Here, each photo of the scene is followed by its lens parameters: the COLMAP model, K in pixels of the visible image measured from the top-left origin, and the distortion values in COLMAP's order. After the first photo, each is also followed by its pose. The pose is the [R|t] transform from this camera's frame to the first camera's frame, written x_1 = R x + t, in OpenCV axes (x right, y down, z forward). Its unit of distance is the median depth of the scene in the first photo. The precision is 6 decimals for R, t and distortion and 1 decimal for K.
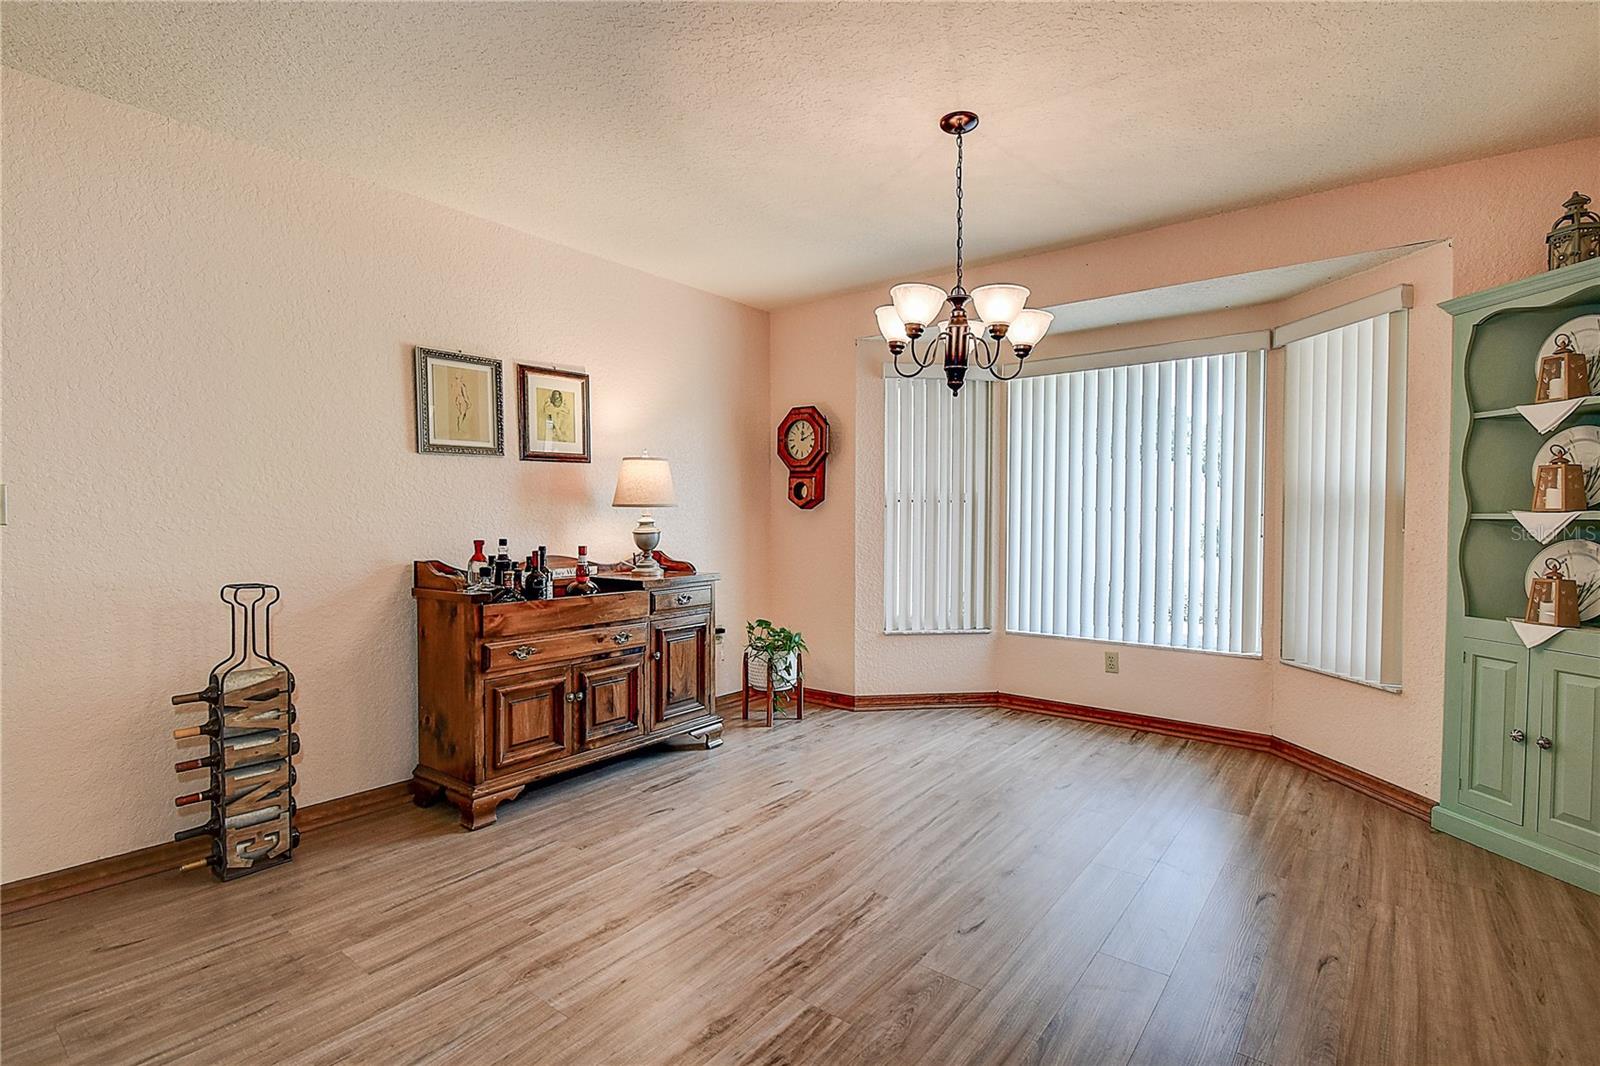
lens RADIAL K [[746.6, 0, 848.7], [0, 746.6, 533.4], [0, 0, 1]] dist [0.035582, -0.027631]
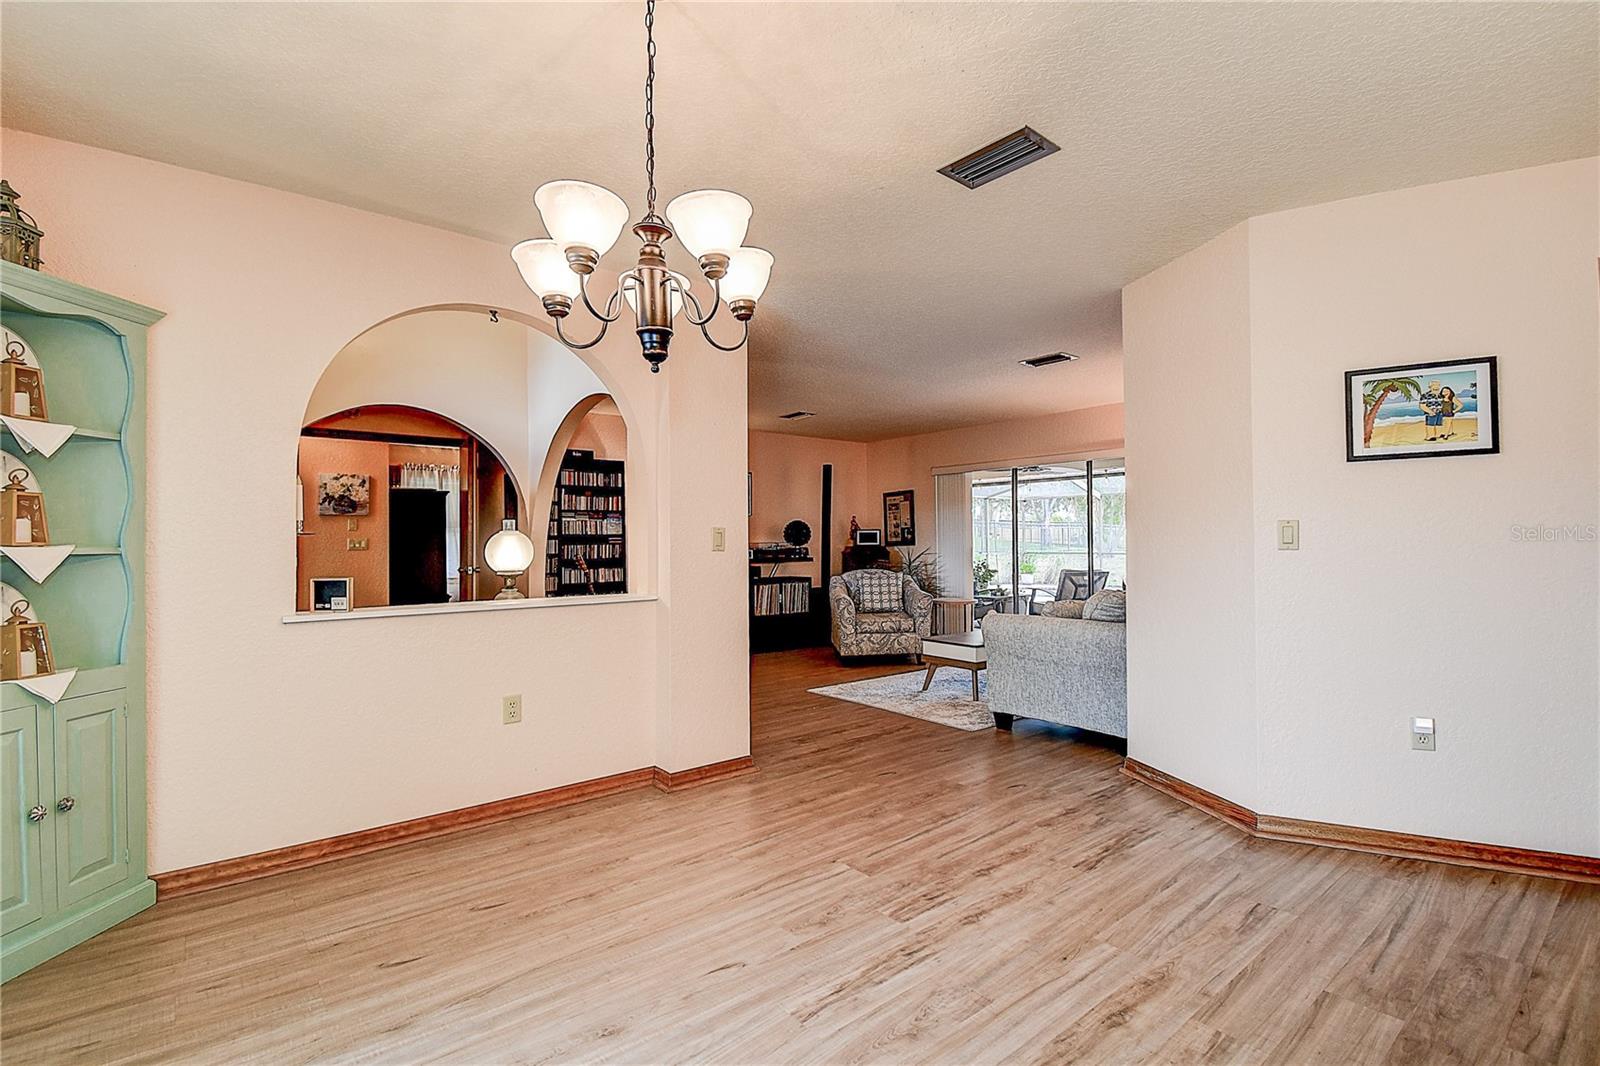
lens RADIAL K [[746.6, 0, 848.7], [0, 746.6, 533.4], [0, 0, 1]] dist [0.035582, -0.027631]
pose [[-0.975996, 0.006767, 0.217685, -0.144605], [0.009672, 0.999878, 0.012280, -0.035728], [-0.217575, 0.014091, -0.975942, 1.339968]]
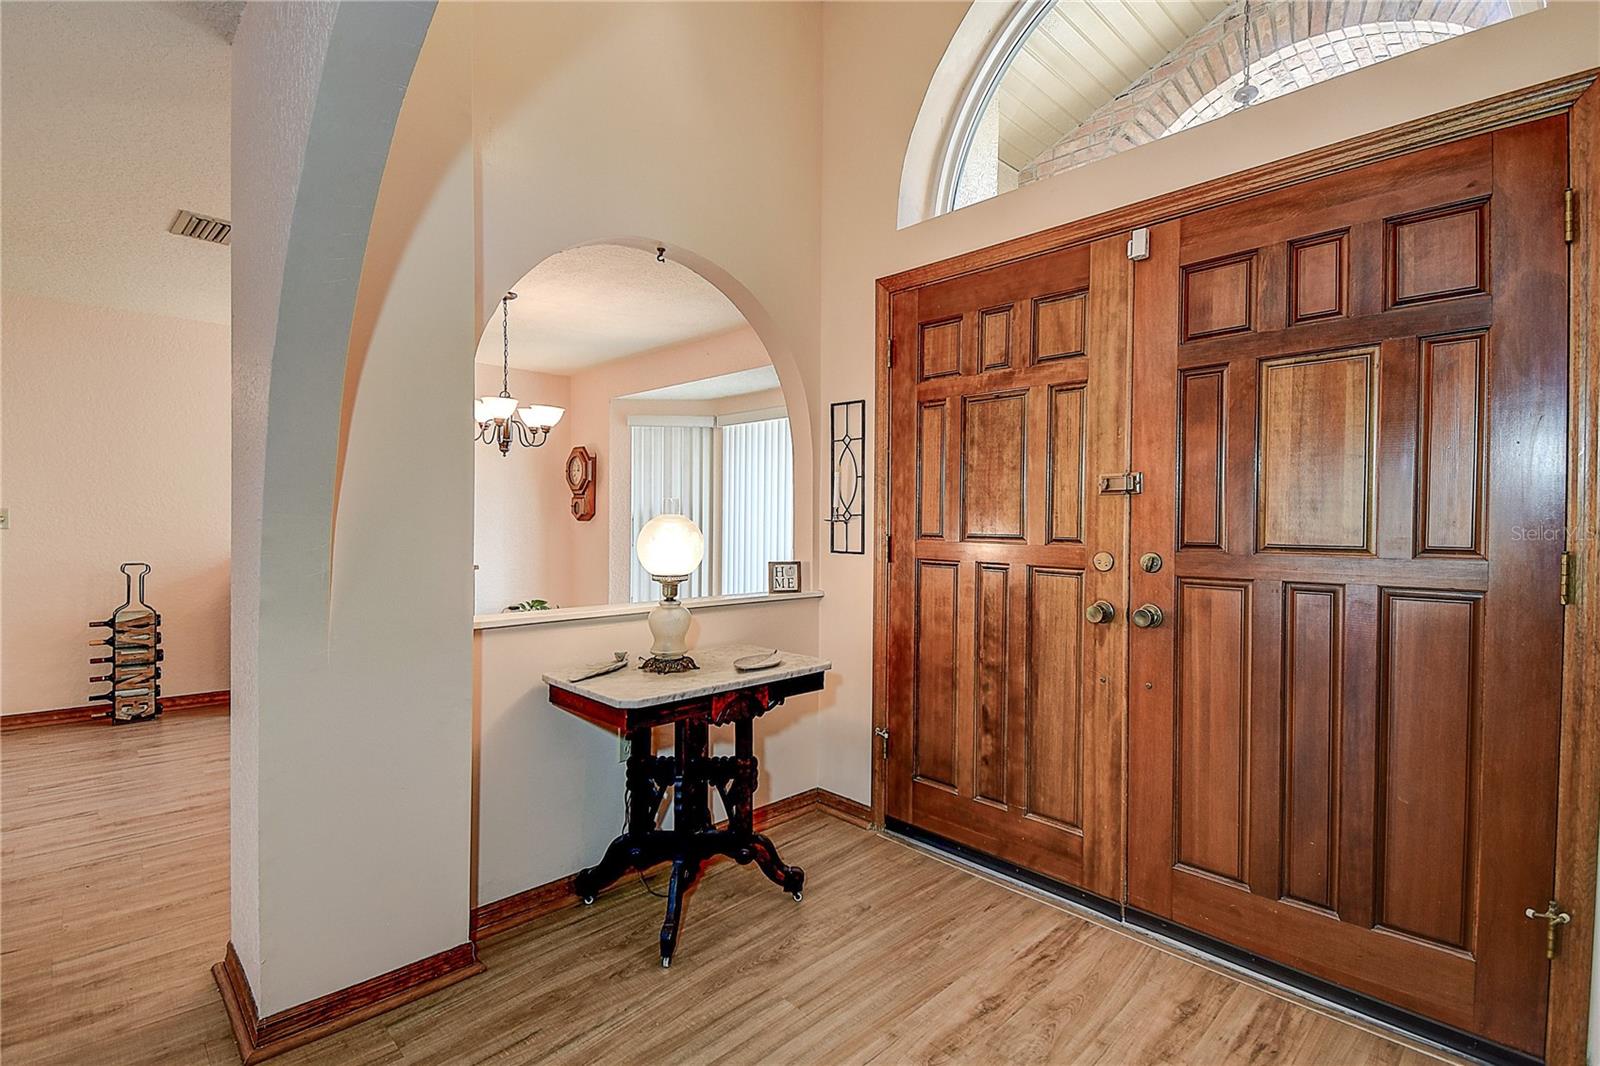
lens RADIAL K [[743.0, 0, 843.7], [0, 743.0, 529.8], [0, 0, 1]] dist [0.046903, -0.032348]
pose [[0.989730, 0.009290, -0.142645, 0.927567], [-0.010883, 0.999887, -0.010394, -0.010293], [0.142532, 0.011840, 0.989719, -0.442407]]
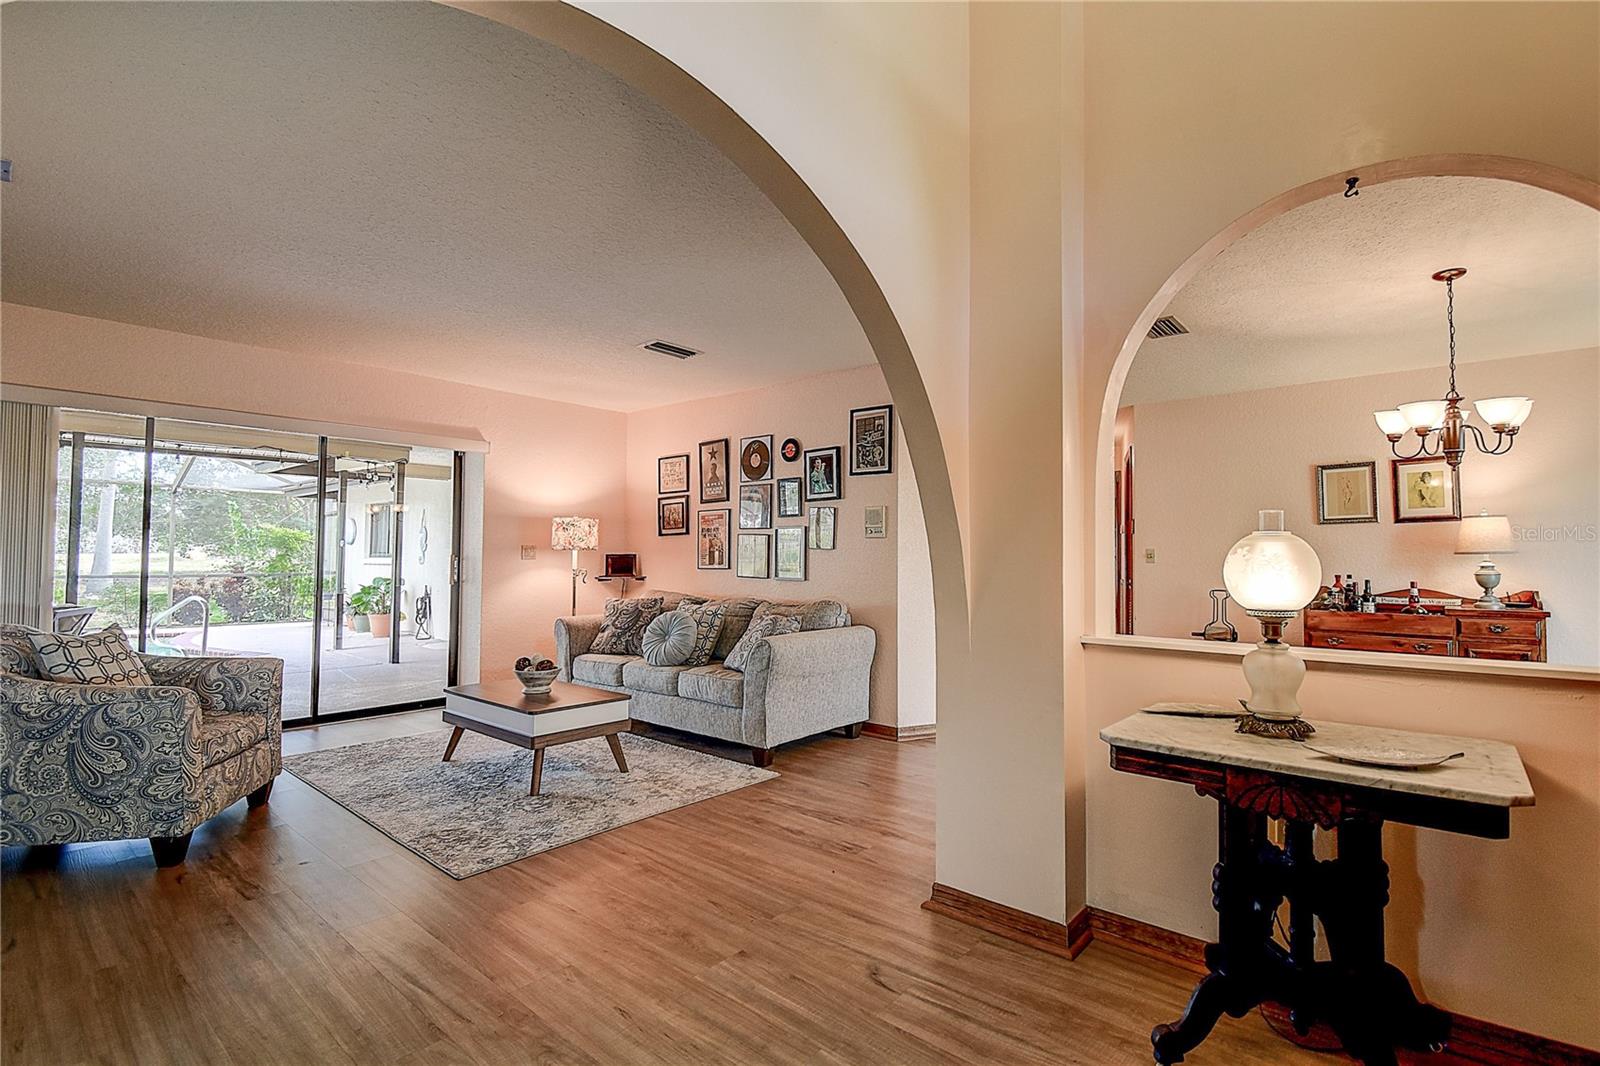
lens RADIAL K [[746.6, 0, 848.7], [0, 746.6, 533.4], [0, 0, 1]] dist [0.035582, -0.027631]
pose [[-0.054445, -0.032041, -0.998003, 1.266233], [-0.026608, 0.999177, -0.030627, -0.003307], [0.998162, 0.024888, -0.055253, -0.001770]]
